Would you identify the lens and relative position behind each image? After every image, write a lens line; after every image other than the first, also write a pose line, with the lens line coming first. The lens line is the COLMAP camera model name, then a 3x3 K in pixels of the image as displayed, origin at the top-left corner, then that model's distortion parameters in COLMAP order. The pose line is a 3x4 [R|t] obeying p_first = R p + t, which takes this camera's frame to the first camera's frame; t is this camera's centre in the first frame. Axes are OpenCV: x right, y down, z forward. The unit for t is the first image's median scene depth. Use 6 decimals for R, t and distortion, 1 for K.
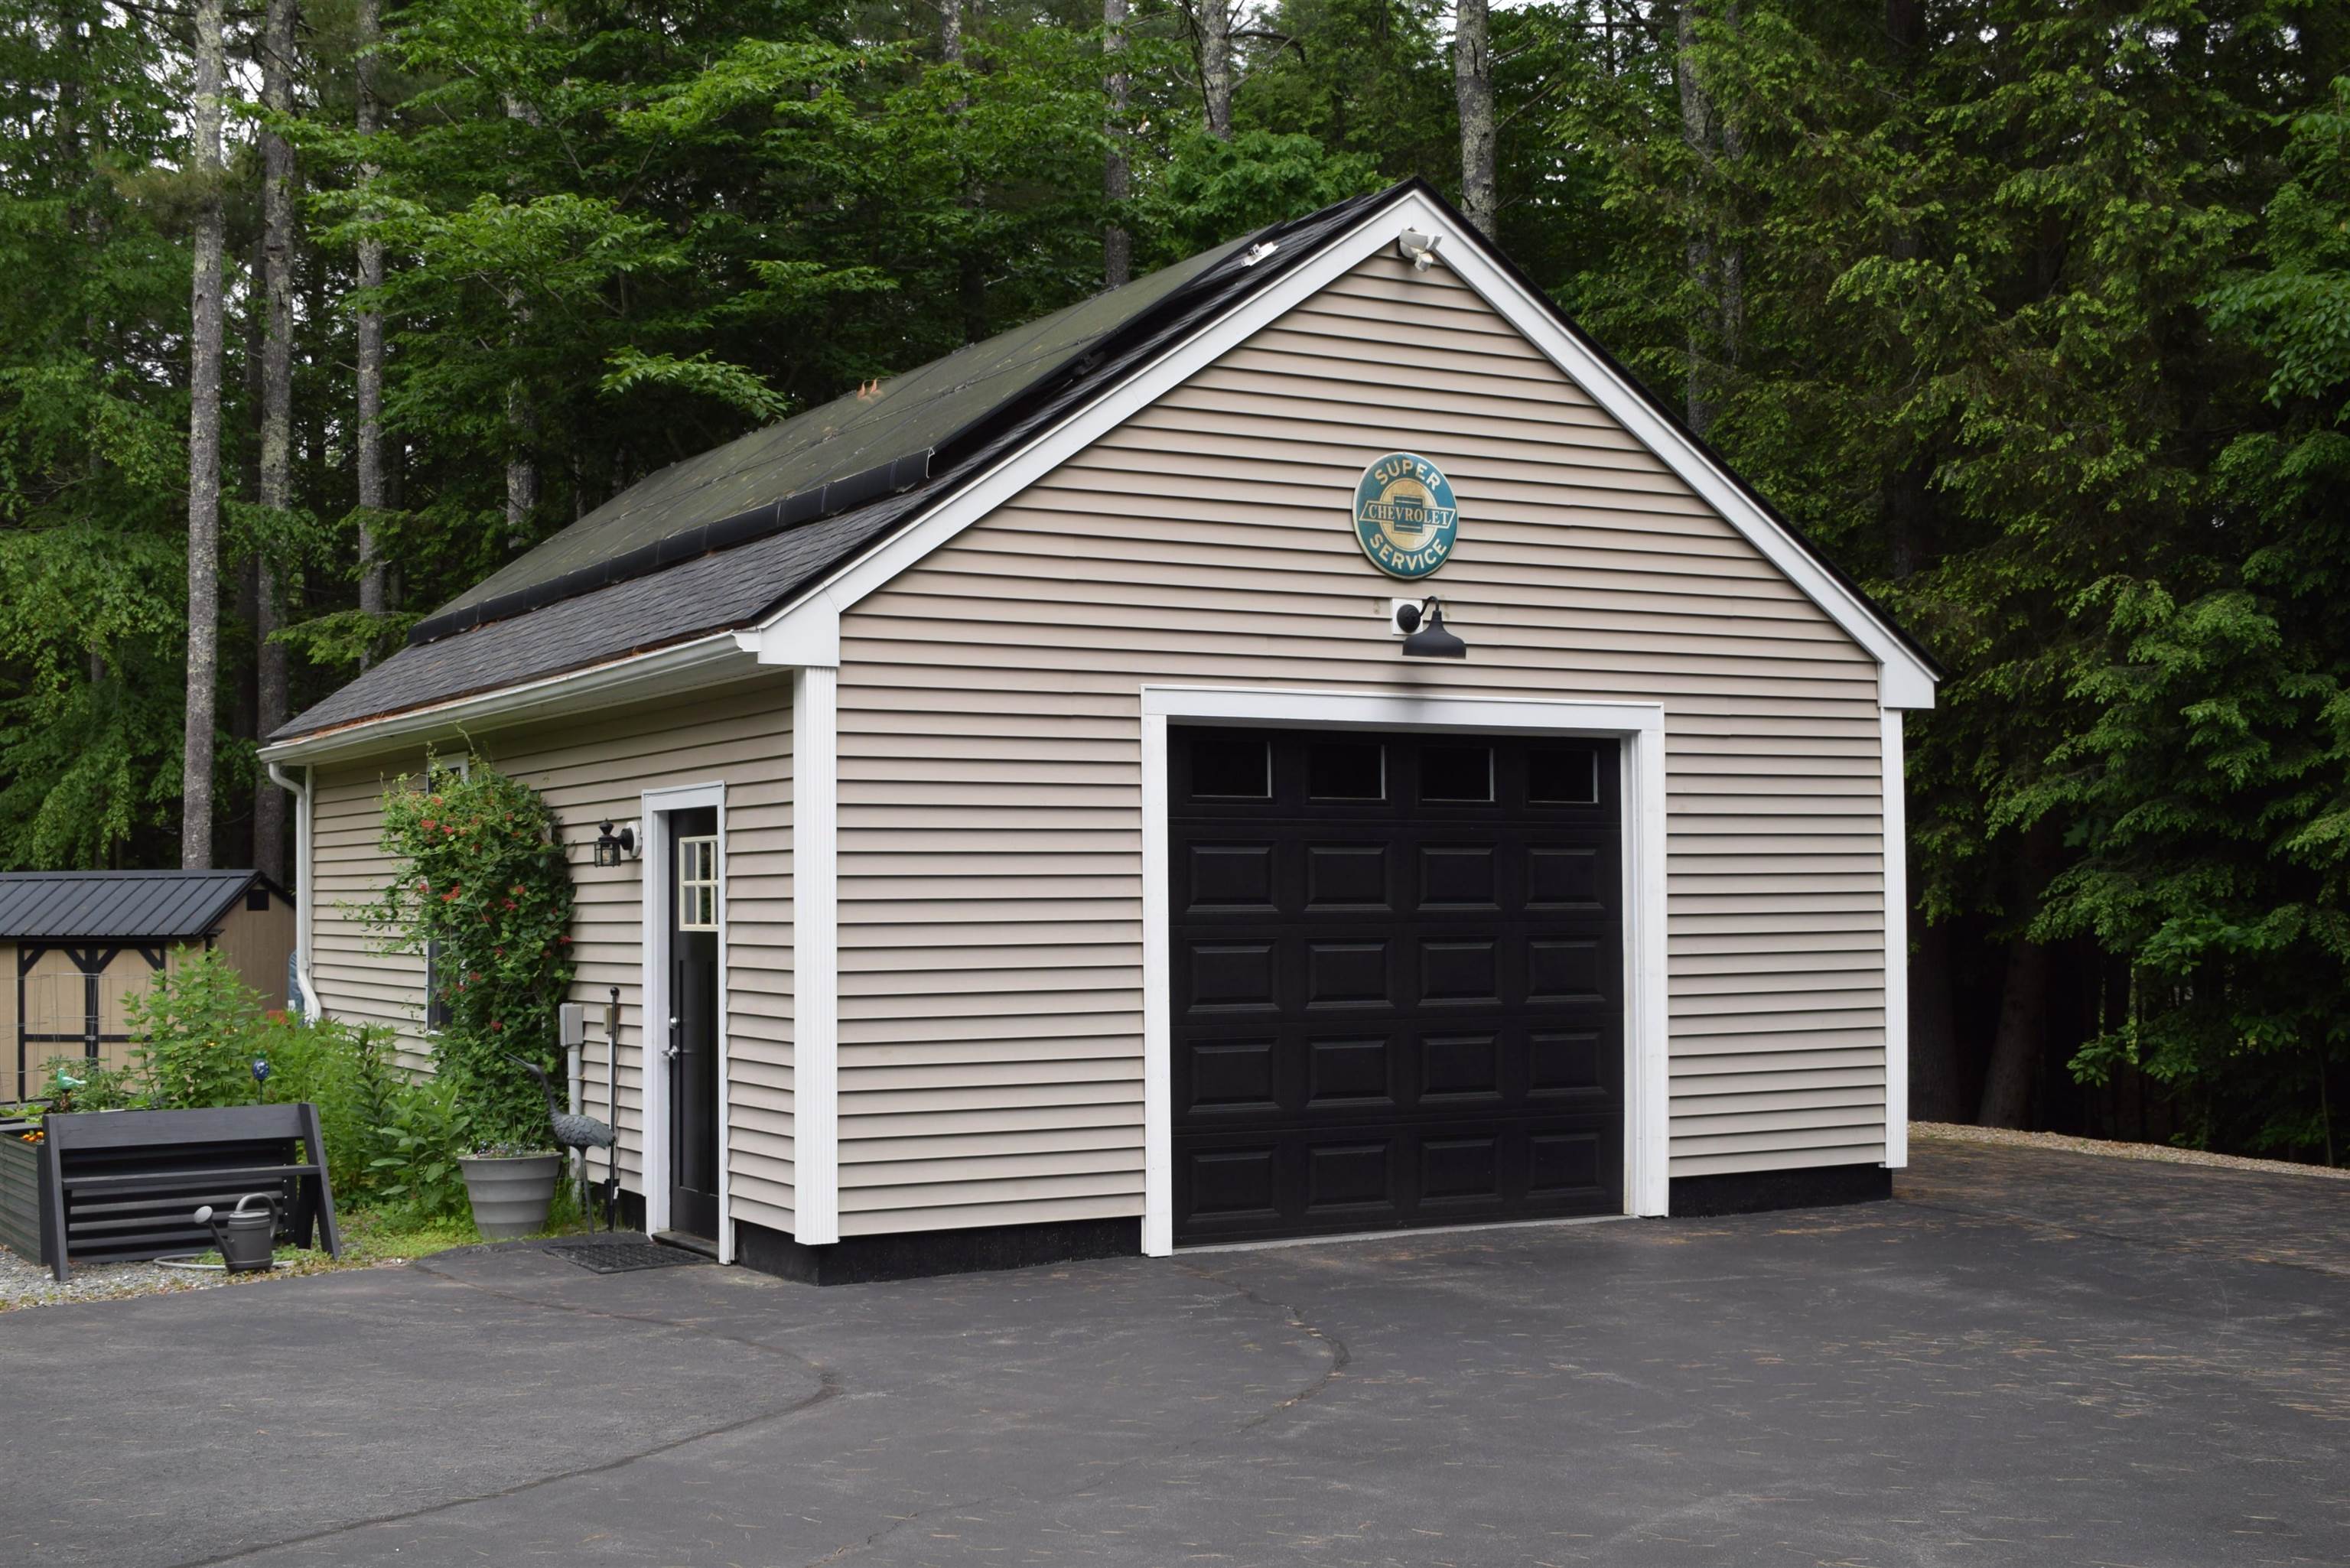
lens RADIAL K [[2878.8, 0, 1174.5], [0, 2878.8, 888.3], [0, 0, 1]] dist [-0.002730, -0.014371]
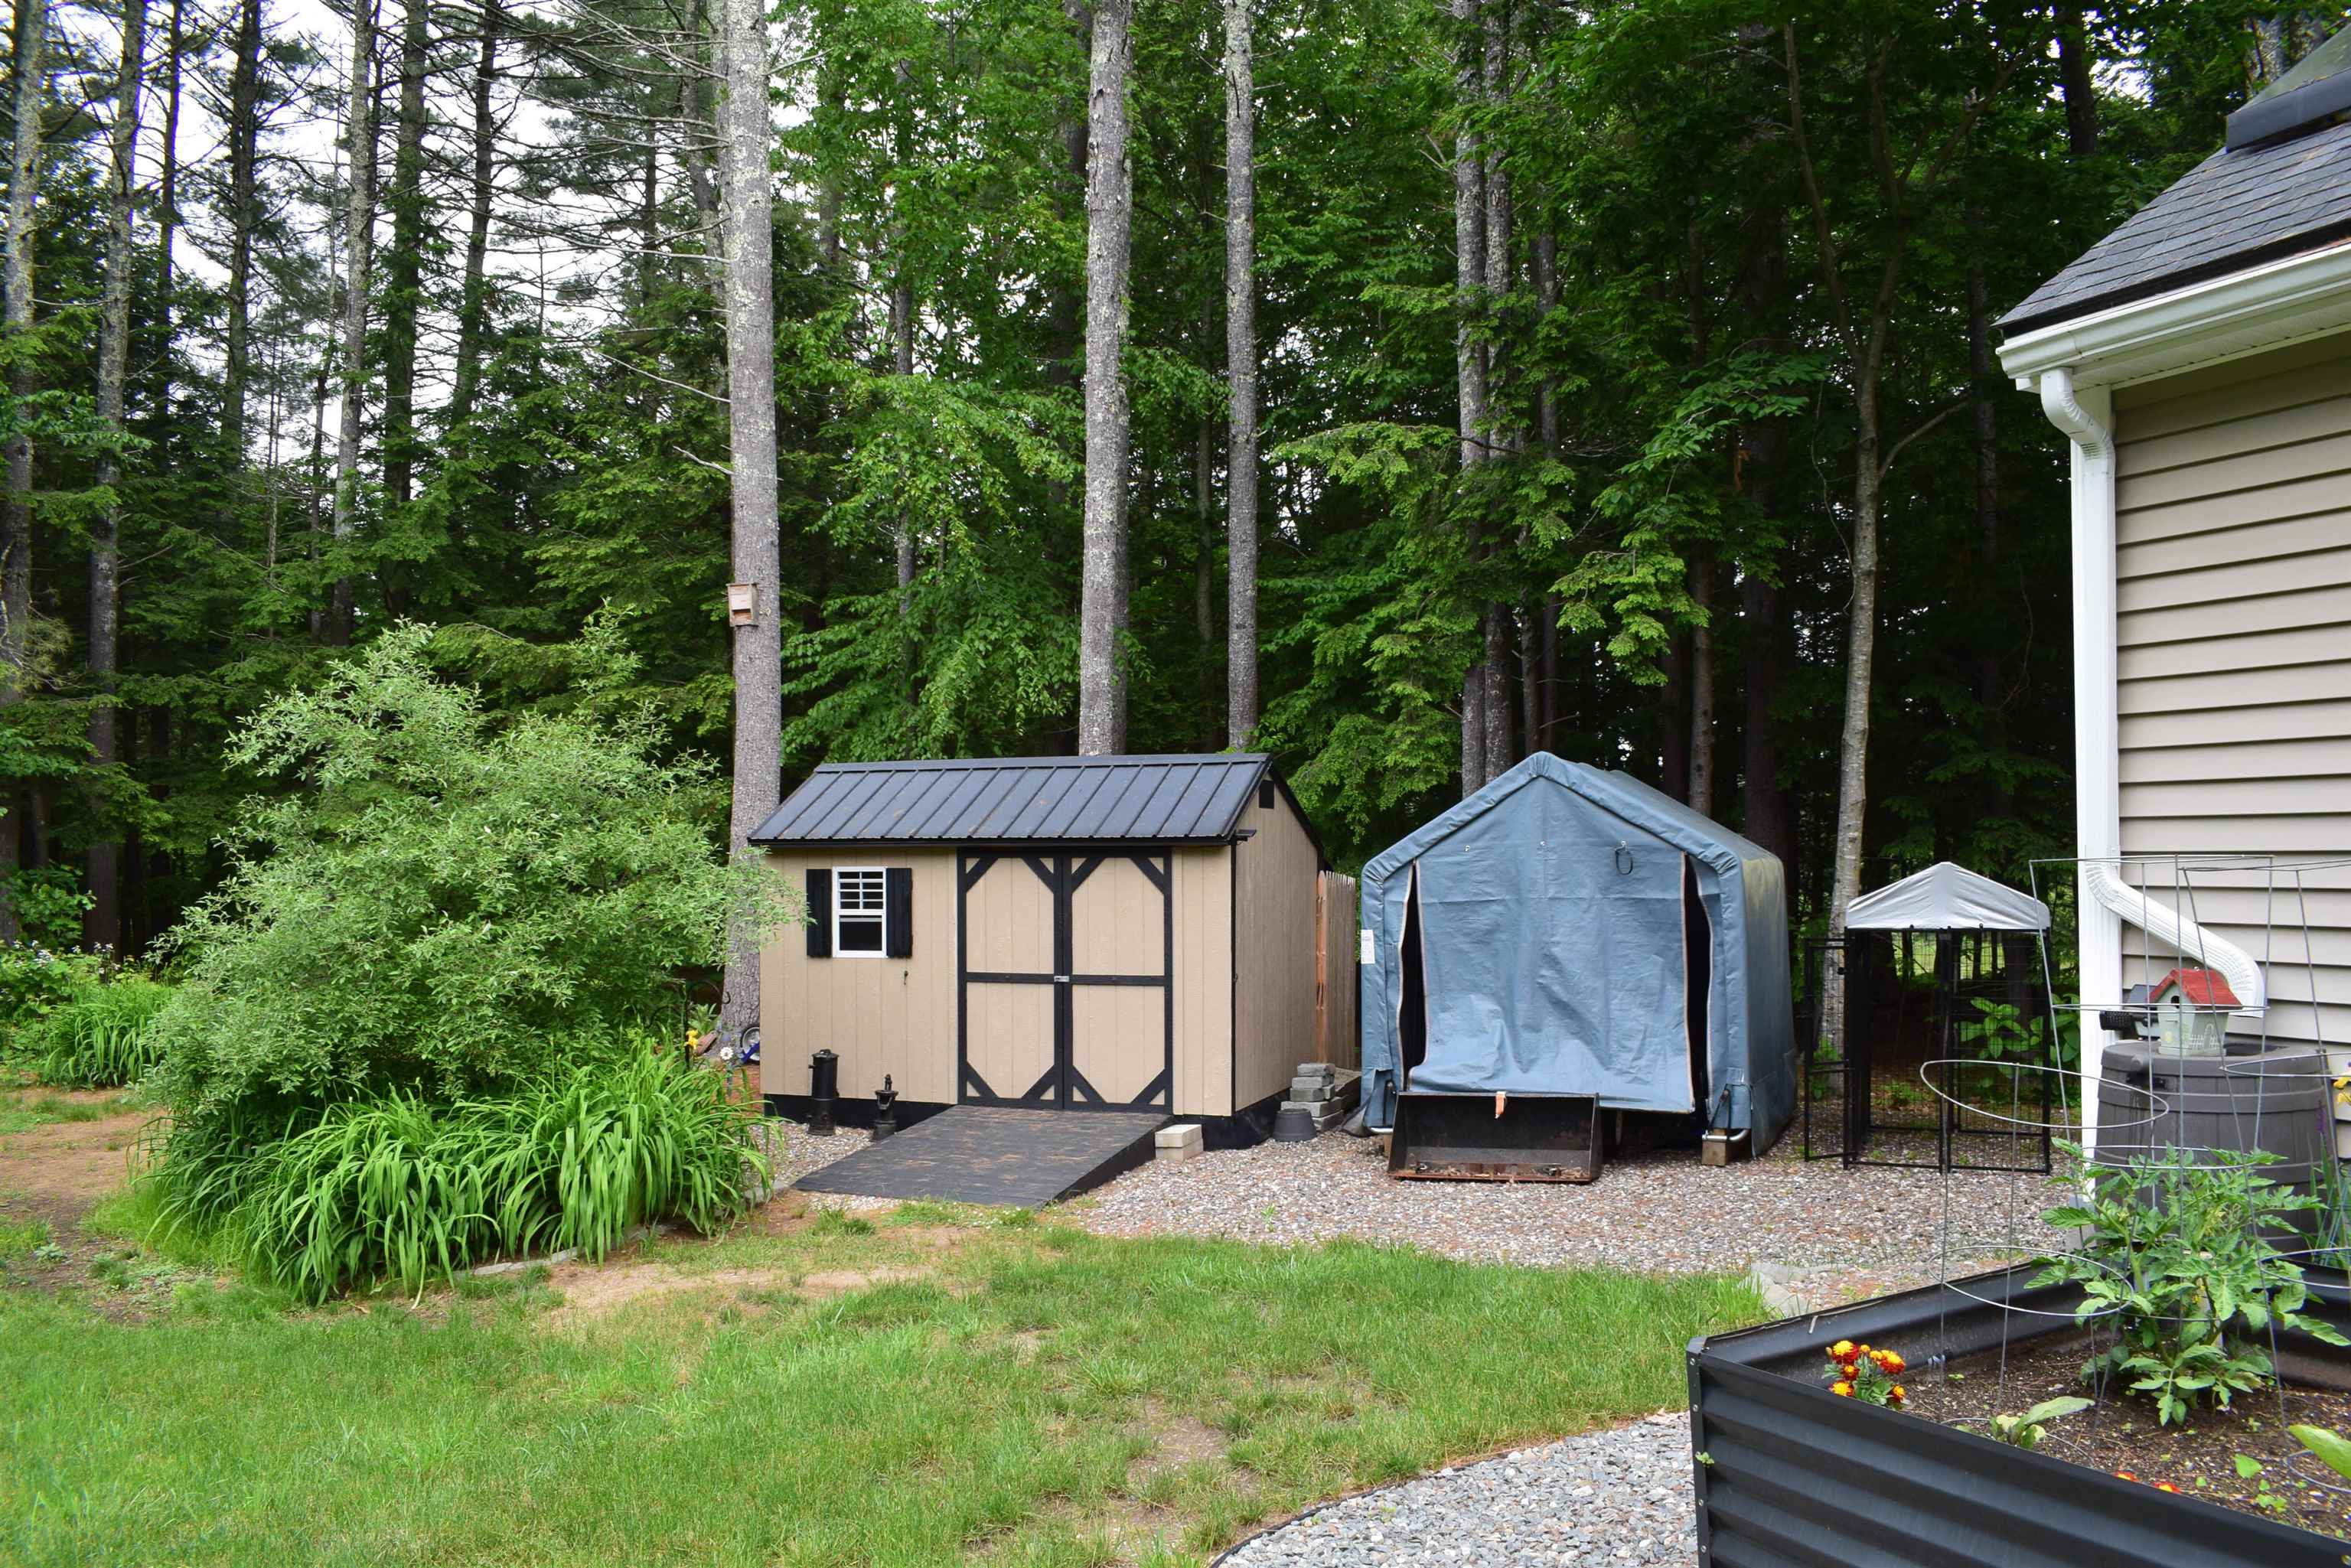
lens RADIAL K [[1806.0, 0, 1175.6], [0, 1806.0, 832.0], [0, 0, 1]] dist [0.000639, -0.115019]
pose [[0.997386, 0.008989, -0.071698, -0.315913], [-0.010267, 0.999795, -0.017471, 0.022587], [0.071527, 0.018161, 0.997273, 0.547436]]
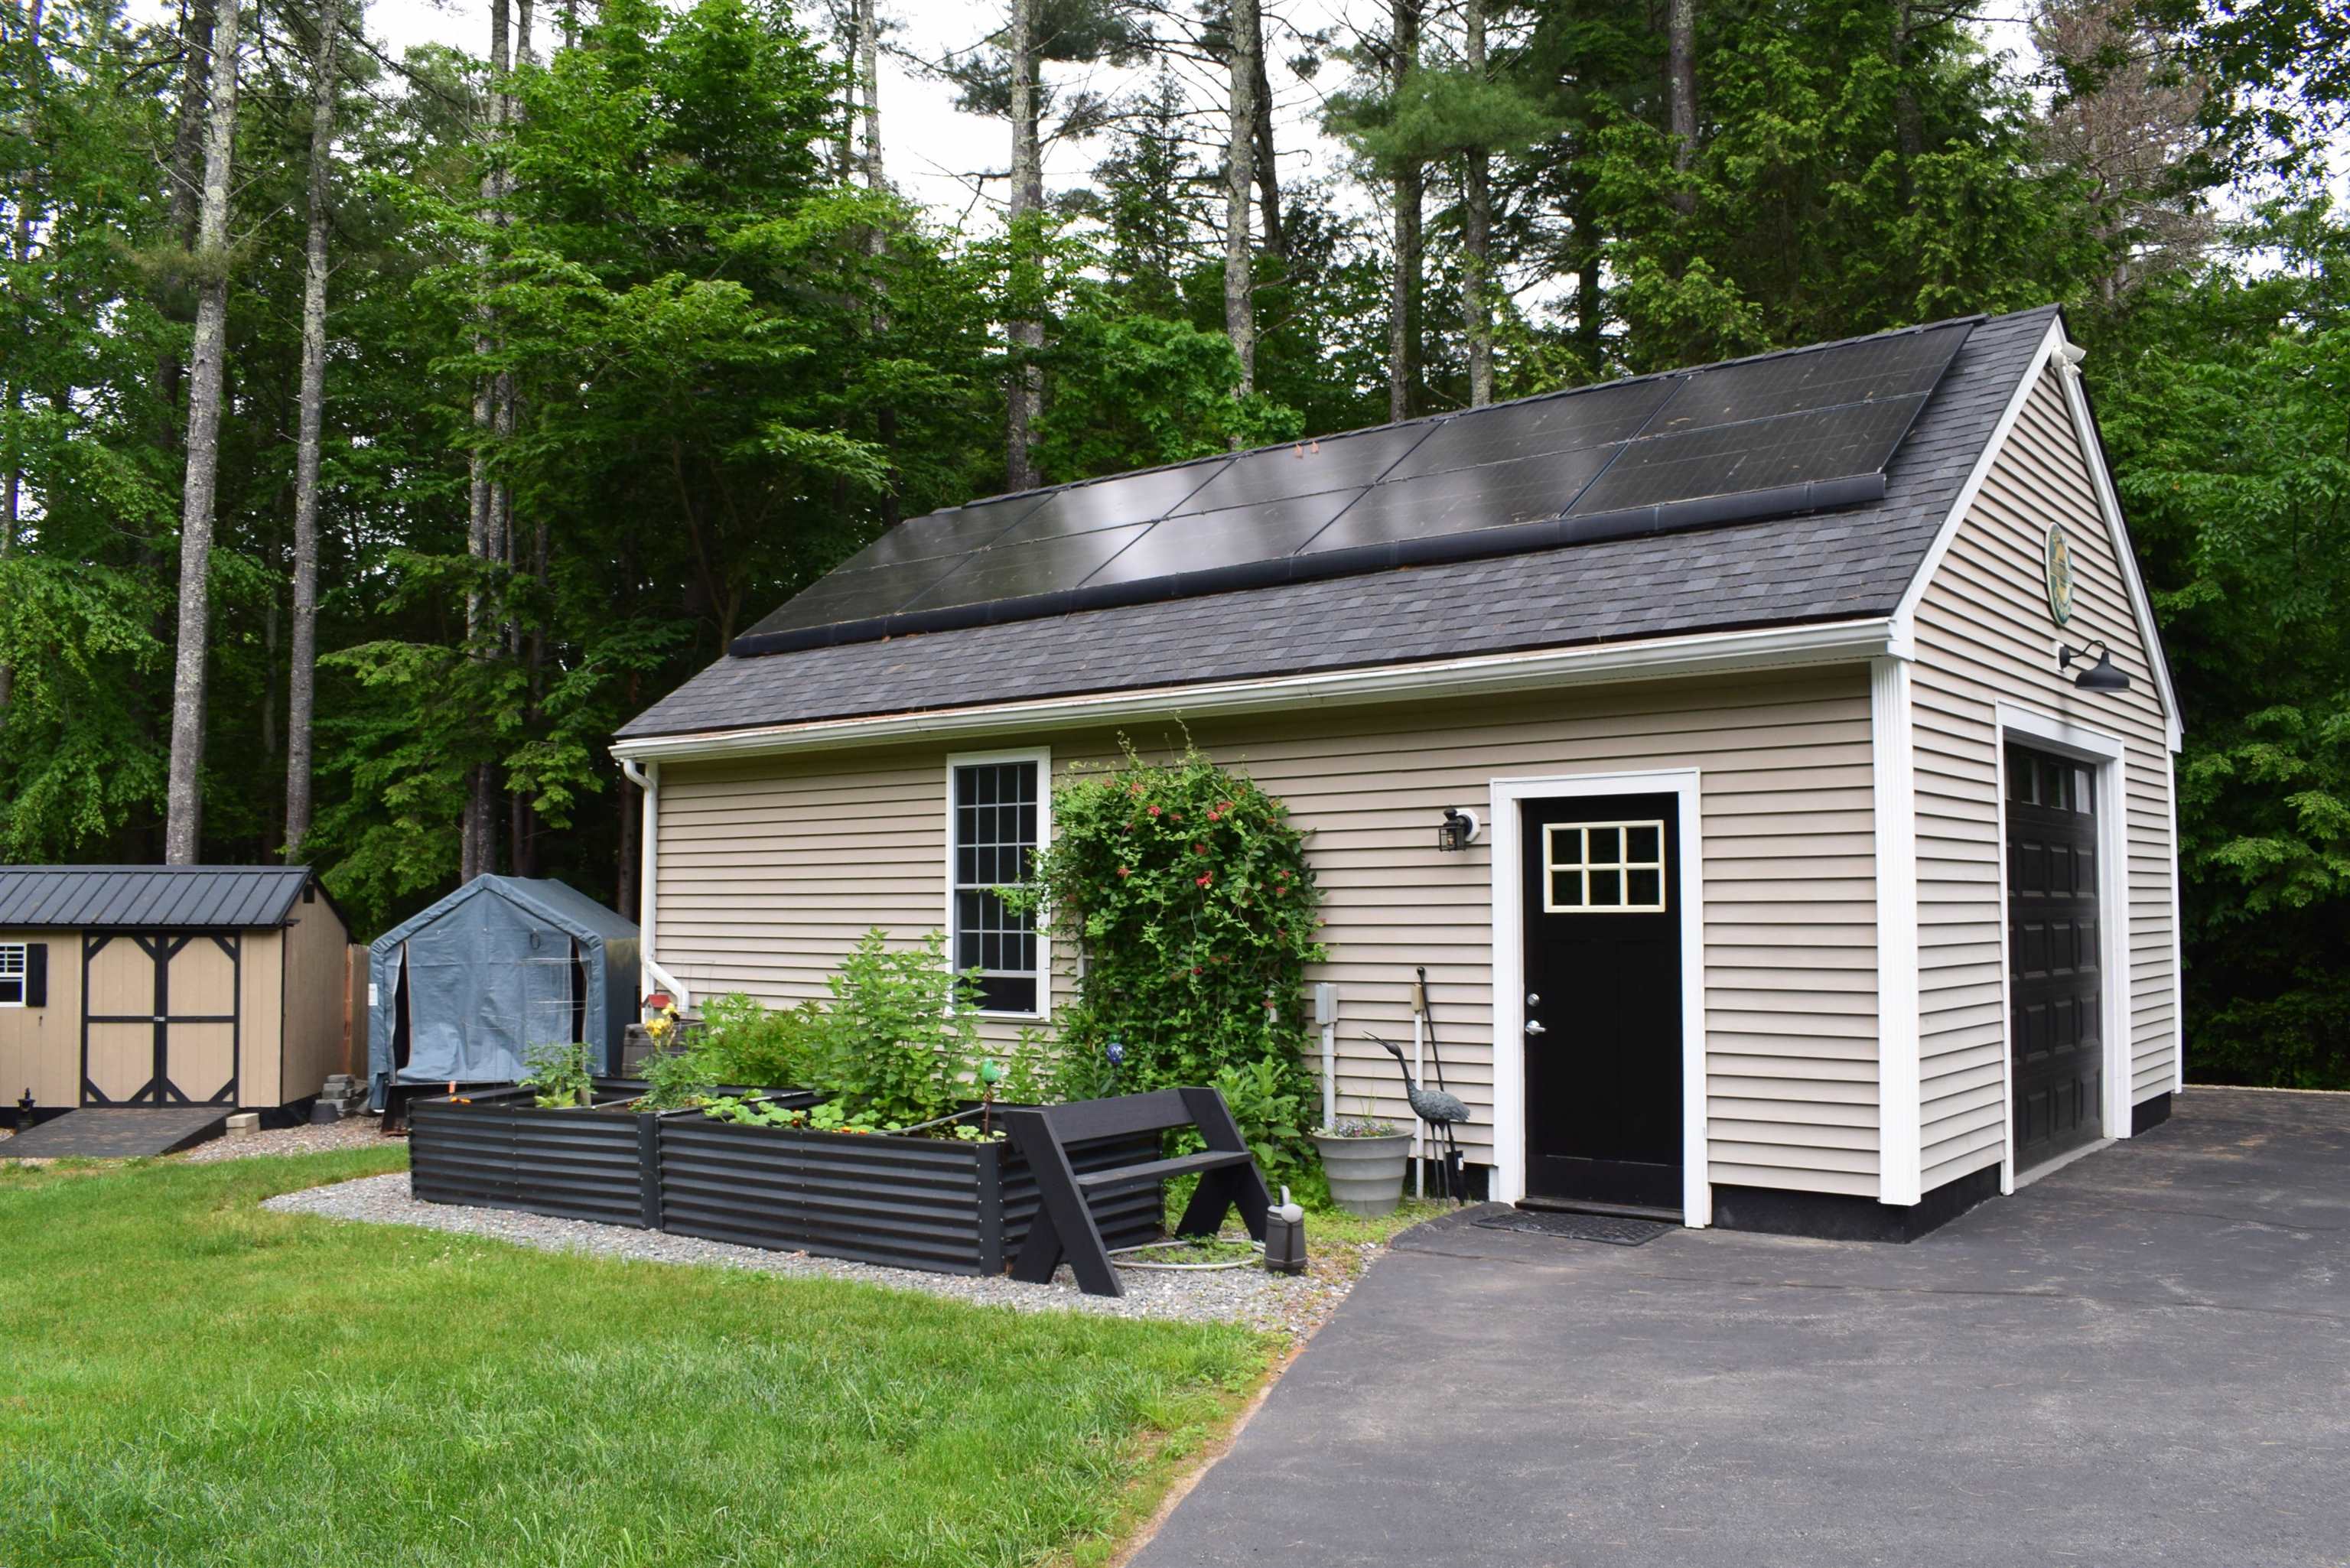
lens RADIAL K [[1933.3, 0, 1171.8], [0, 1933.3, 770.3], [0, 0, 1]] dist [-0.118511, 0.054494]
pose [[0.924775, 0.033124, 0.379071, -0.295647], [-0.006062, 0.997360, -0.072364, 0.007719], [-0.380467, 0.064623, 0.922534, 0.207662]]
